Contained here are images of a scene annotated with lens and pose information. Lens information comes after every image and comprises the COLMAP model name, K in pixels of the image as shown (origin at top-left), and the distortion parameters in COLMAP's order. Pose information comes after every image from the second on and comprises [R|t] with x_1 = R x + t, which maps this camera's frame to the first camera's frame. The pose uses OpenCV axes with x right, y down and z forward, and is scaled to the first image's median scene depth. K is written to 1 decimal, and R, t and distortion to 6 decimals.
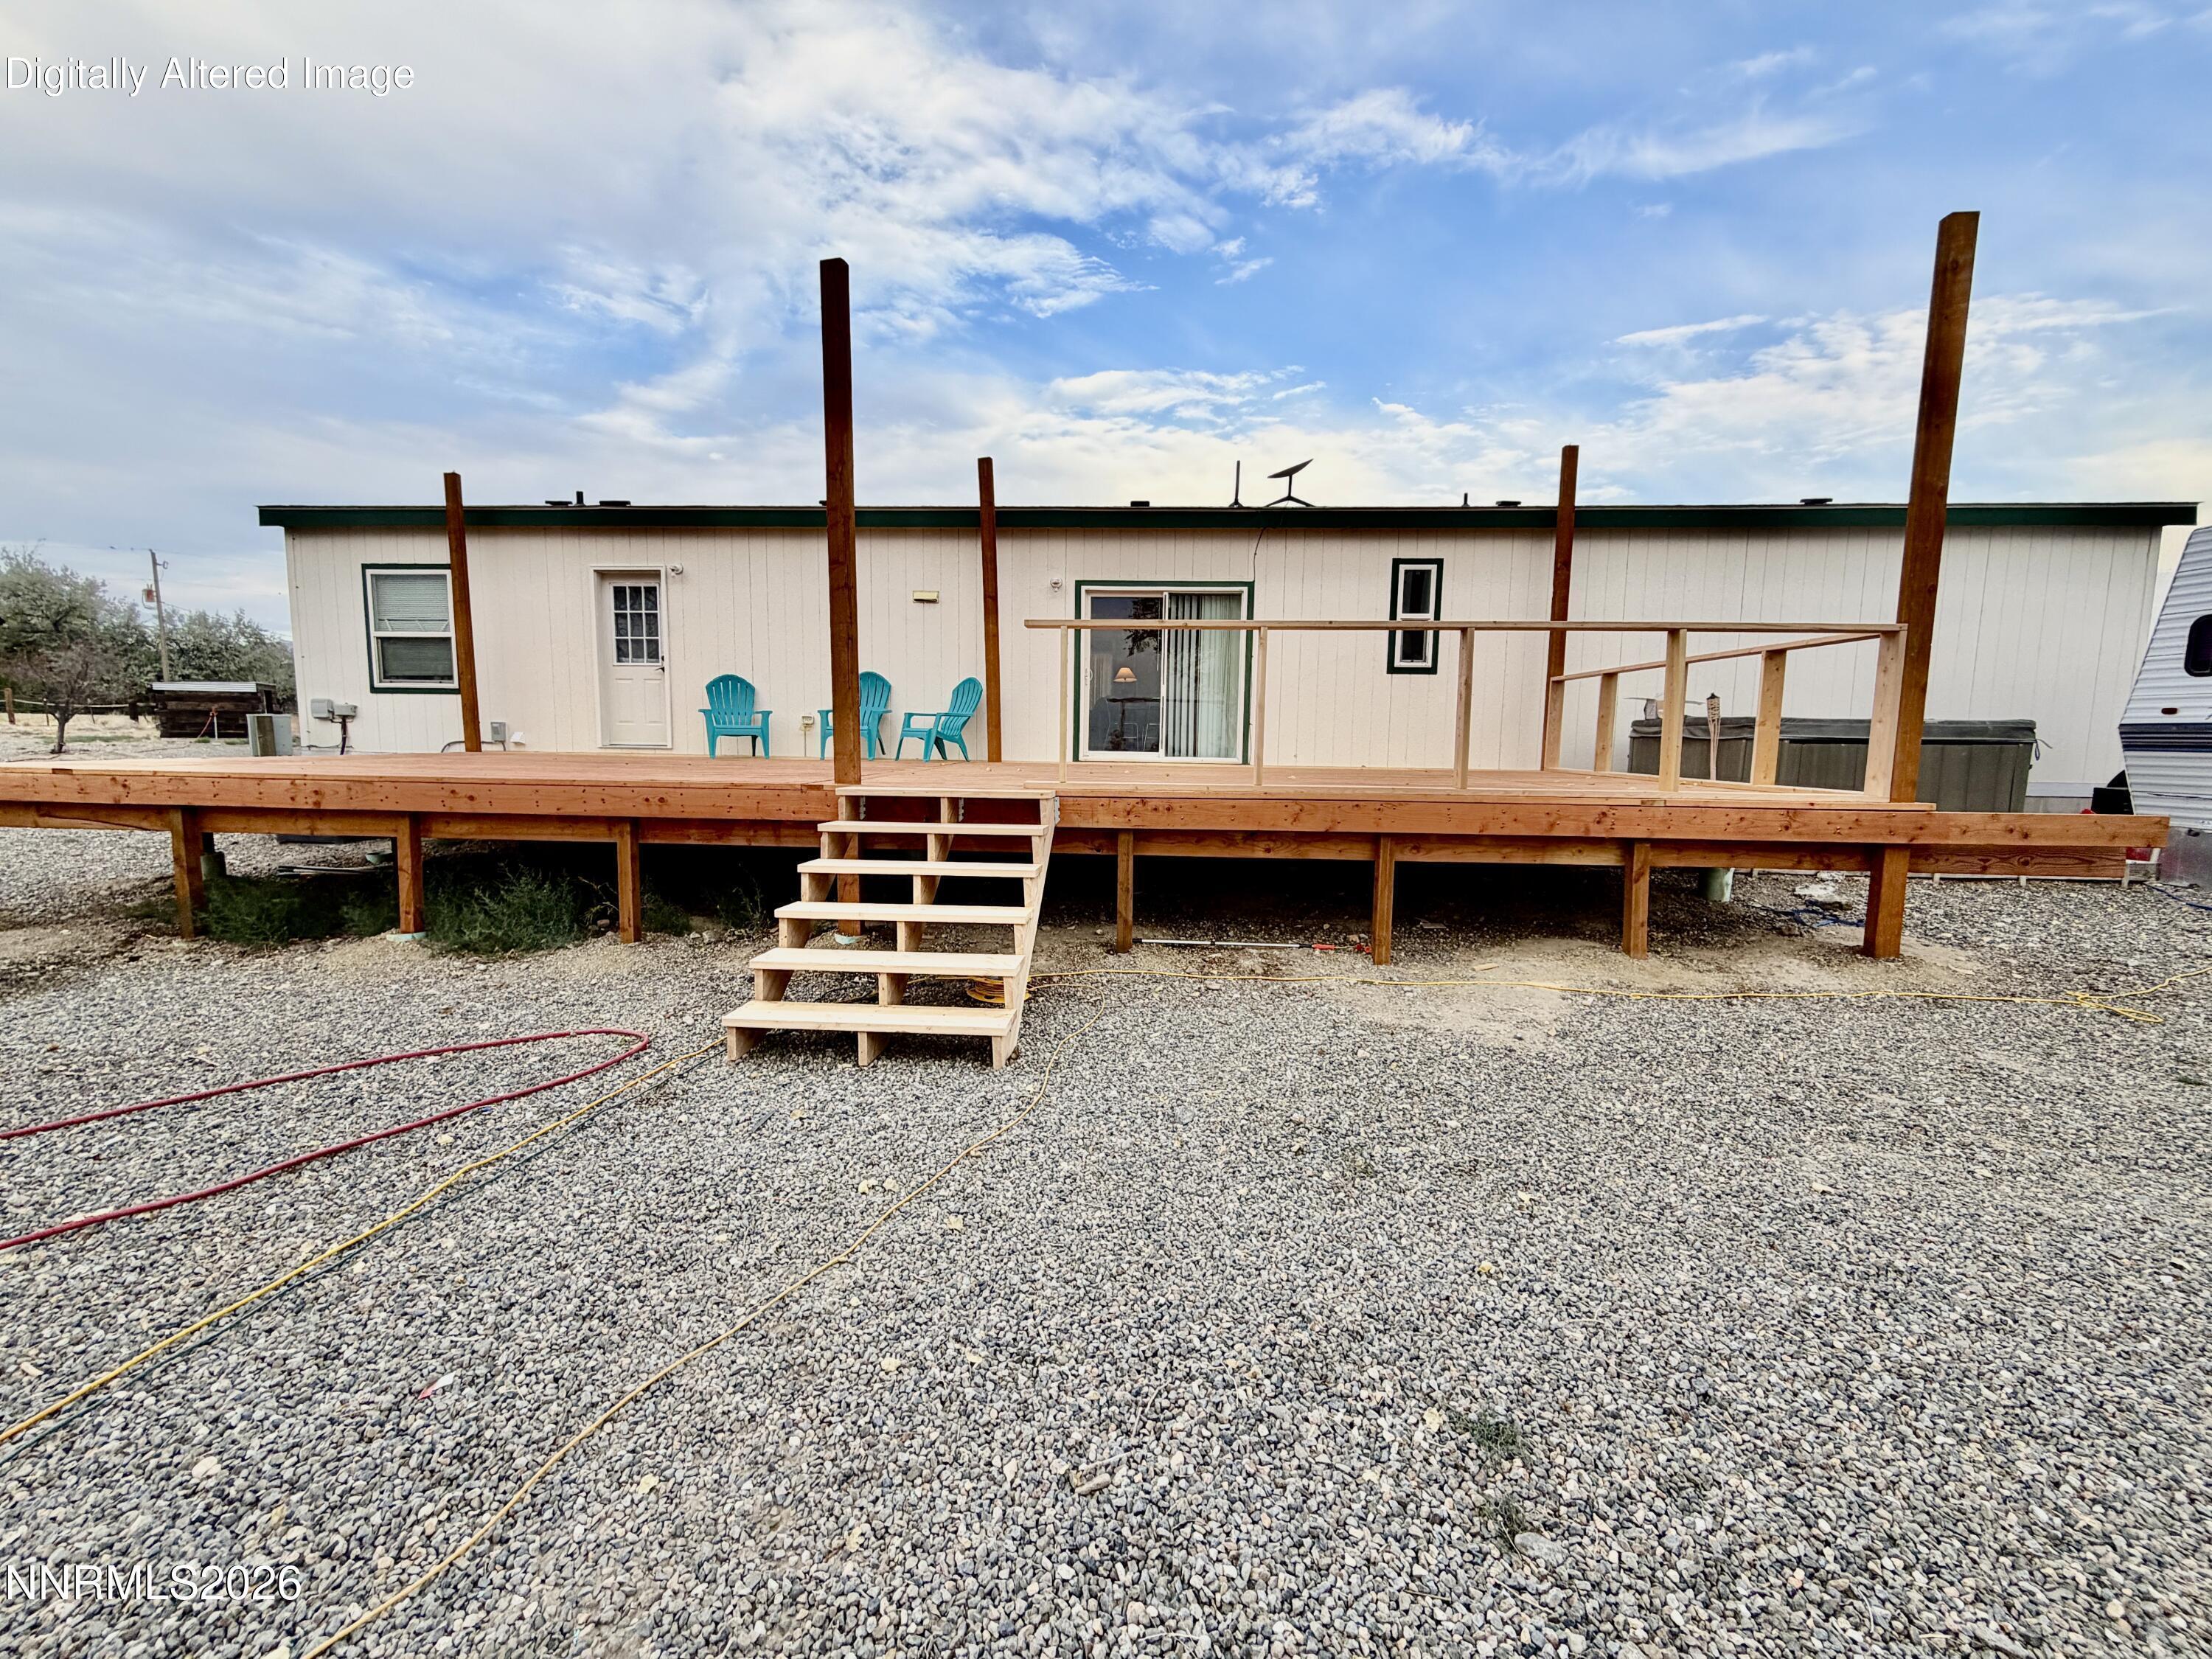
lens RADIAL K [[893.3, 0, 1110.0], [0, 893.3, 822.6], [0, 0, 1]] dist [0.006066, 0.000792]
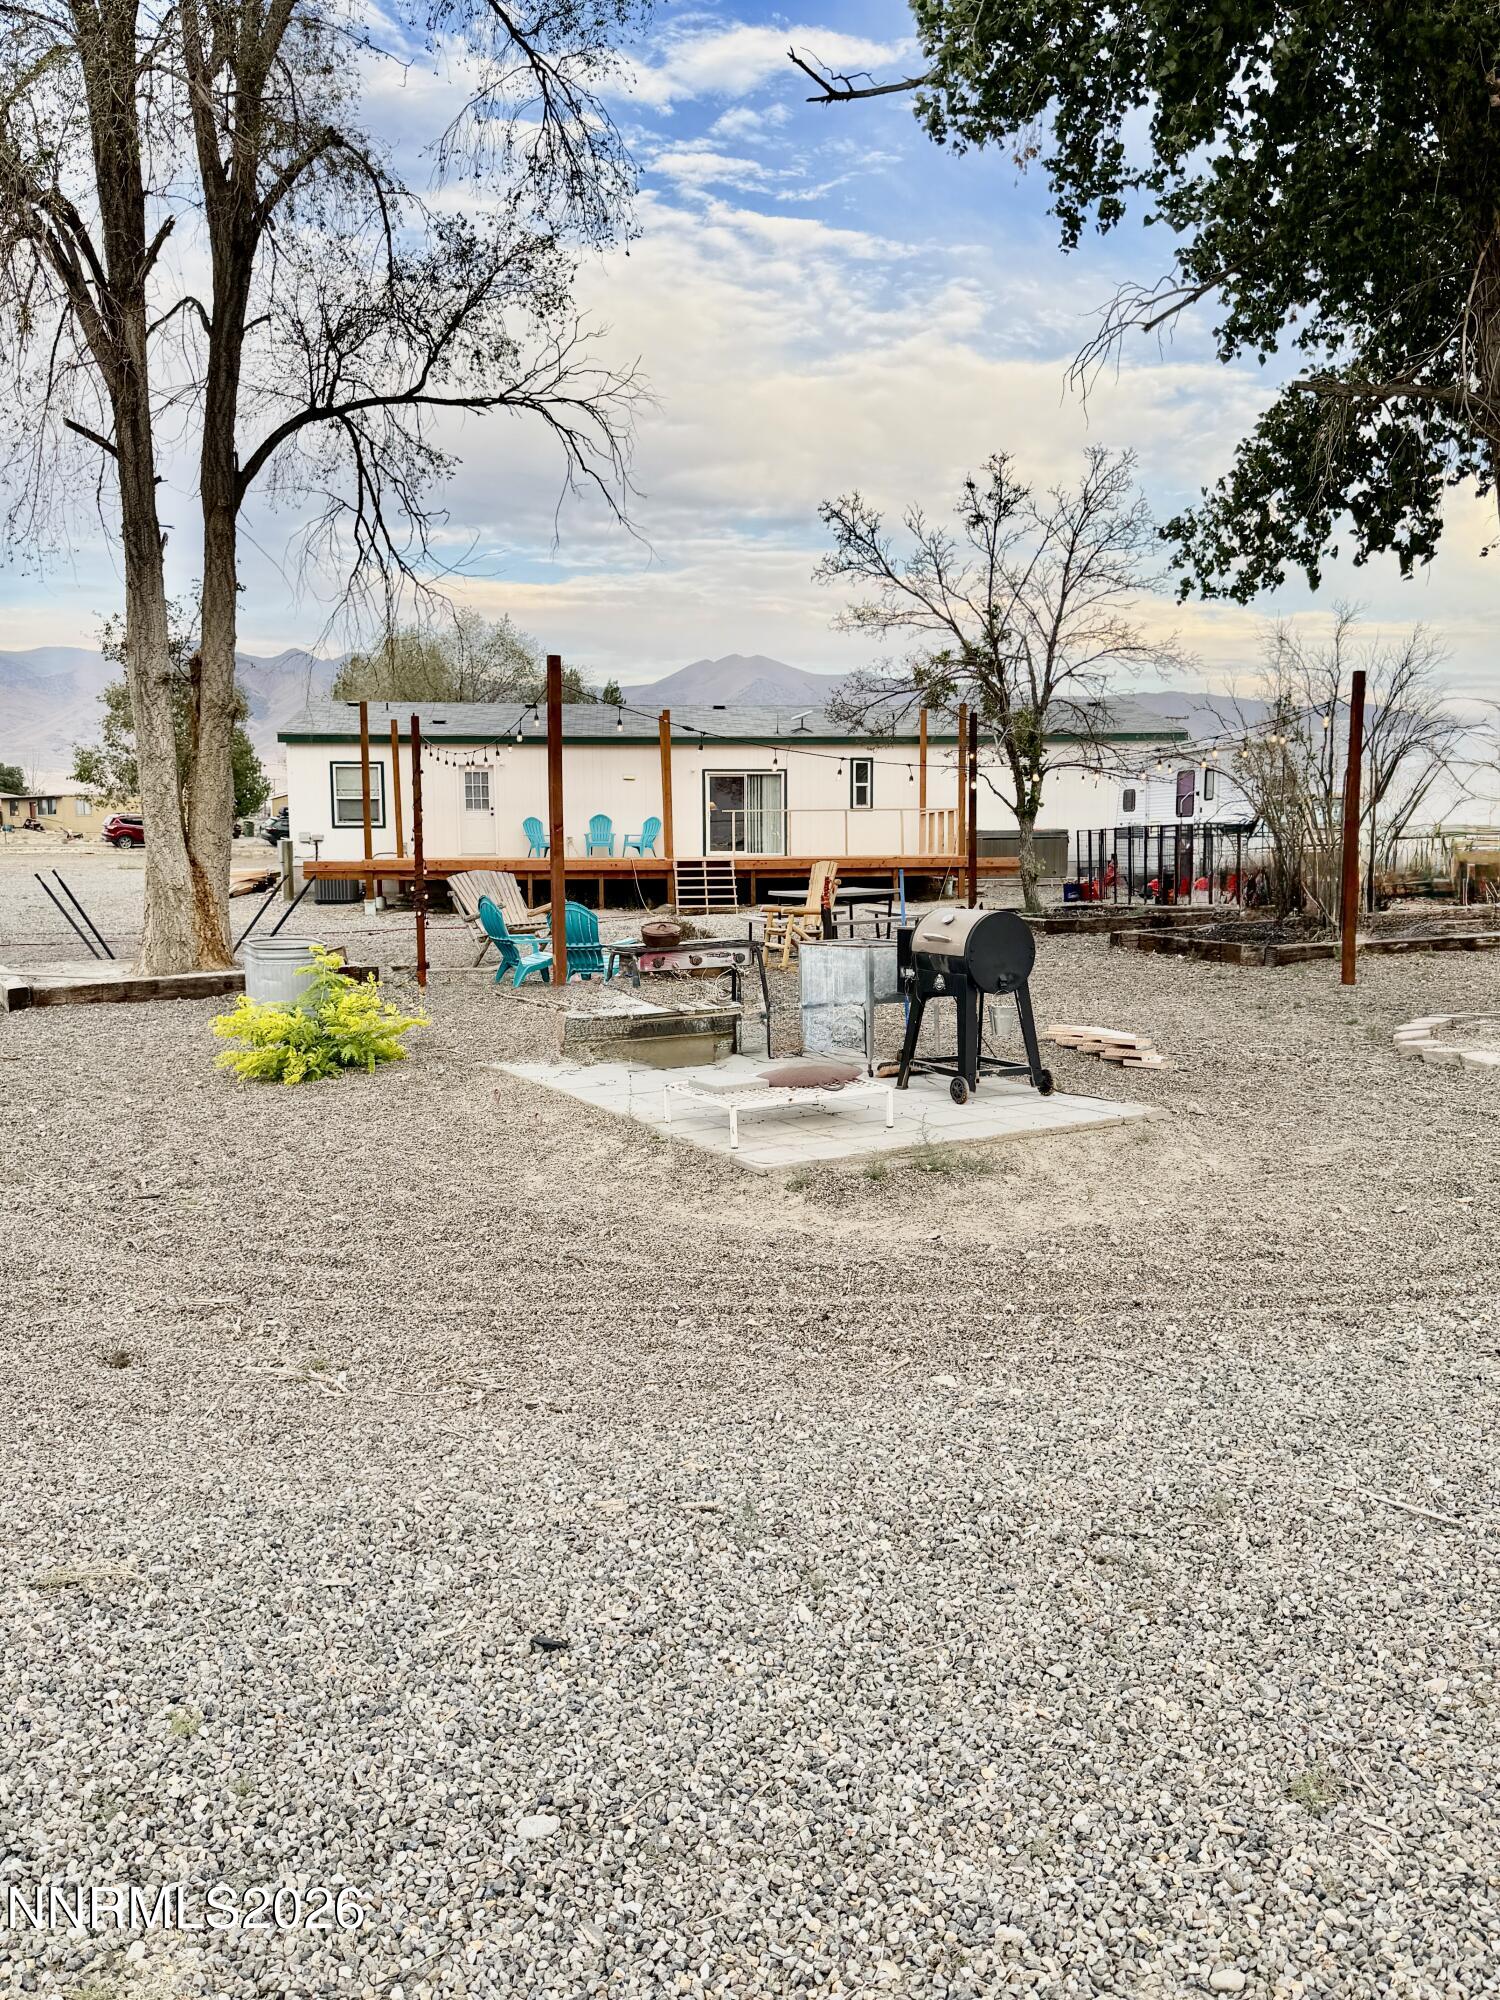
lens RADIAL K [[1659.8, 0, 738.7], [0, 1659.8, 1009.0], [0, 0, 1]] dist [0.077237, -0.098725]
pose [[0.991383, -0.034543, 0.126358, -0.489736], [0.034297, 0.999403, 0.004120, 0.292104], [-0.126425, 0.000250, 0.991976, -3.010987]]
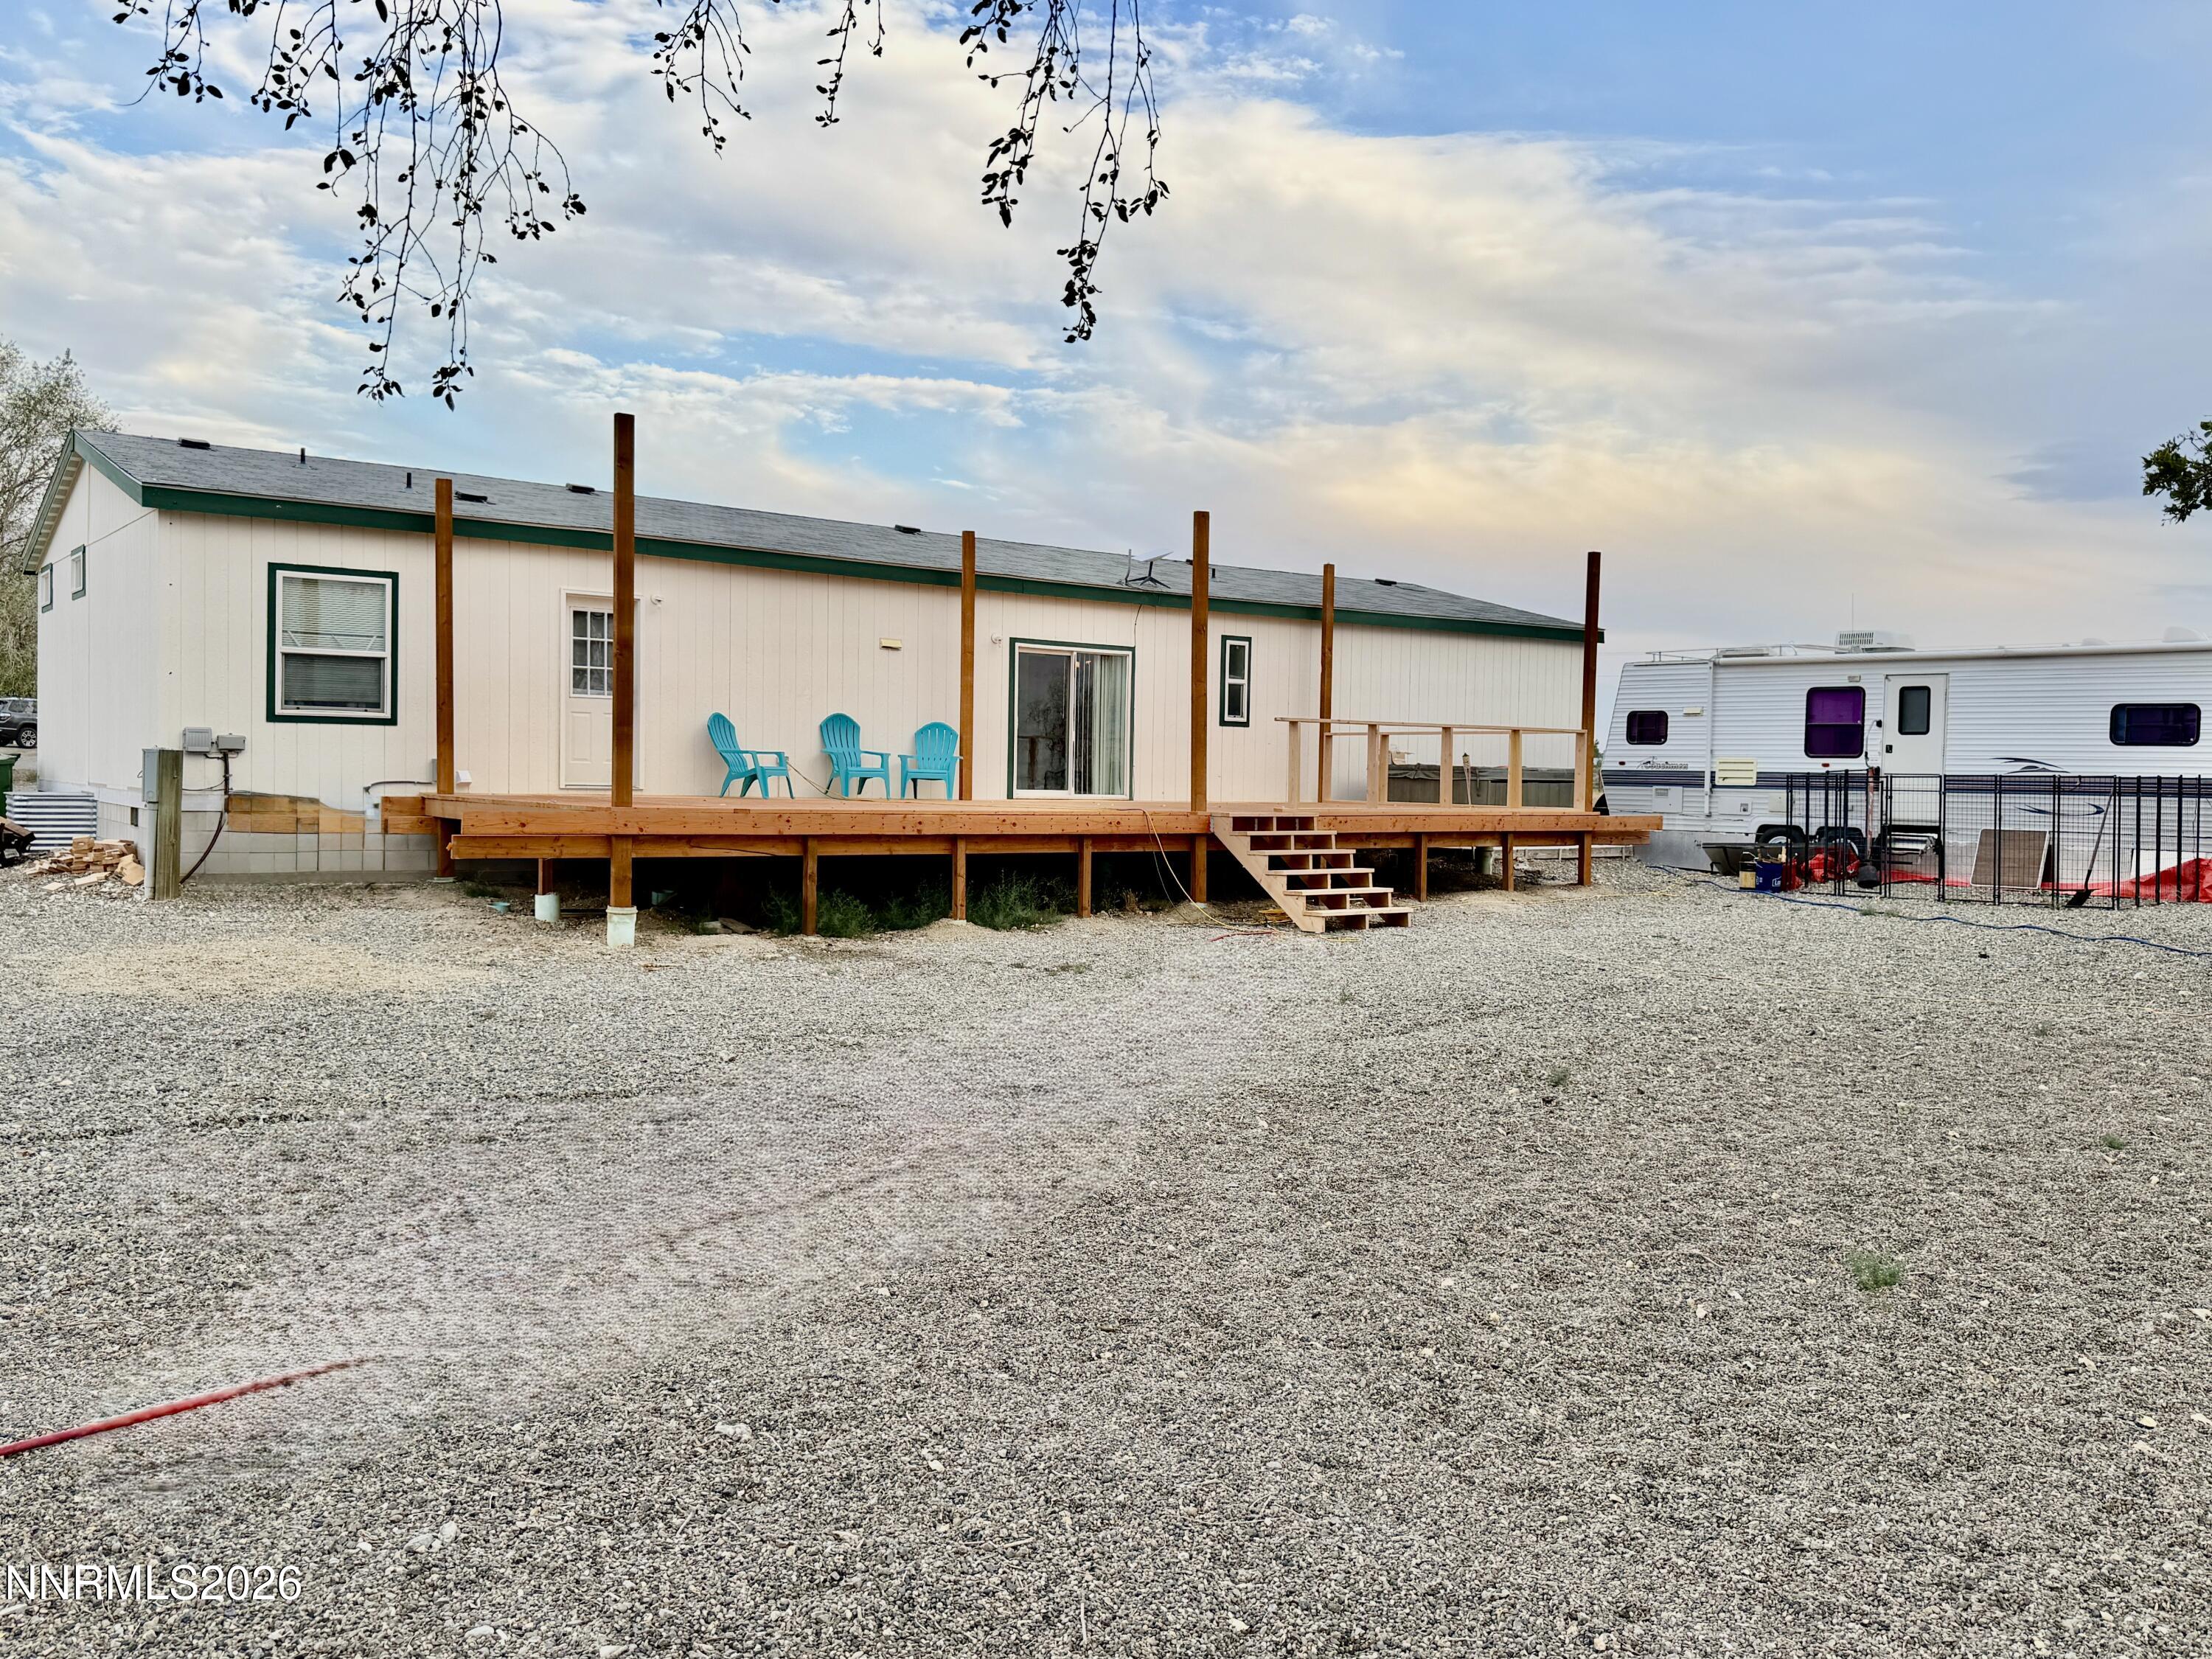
lens RADIAL K [[1835.8, 0, 1094.6], [0, 1835.8, 846.0], [0, 0, 1]] dist [0.077237, -0.098725]
pose [[0.748649, -0.026613, 0.662433, -1.565828], [0.054934, 0.998248, -0.021979, 0.048926], [-0.660687, 0.052844, 0.748799, -0.817128]]
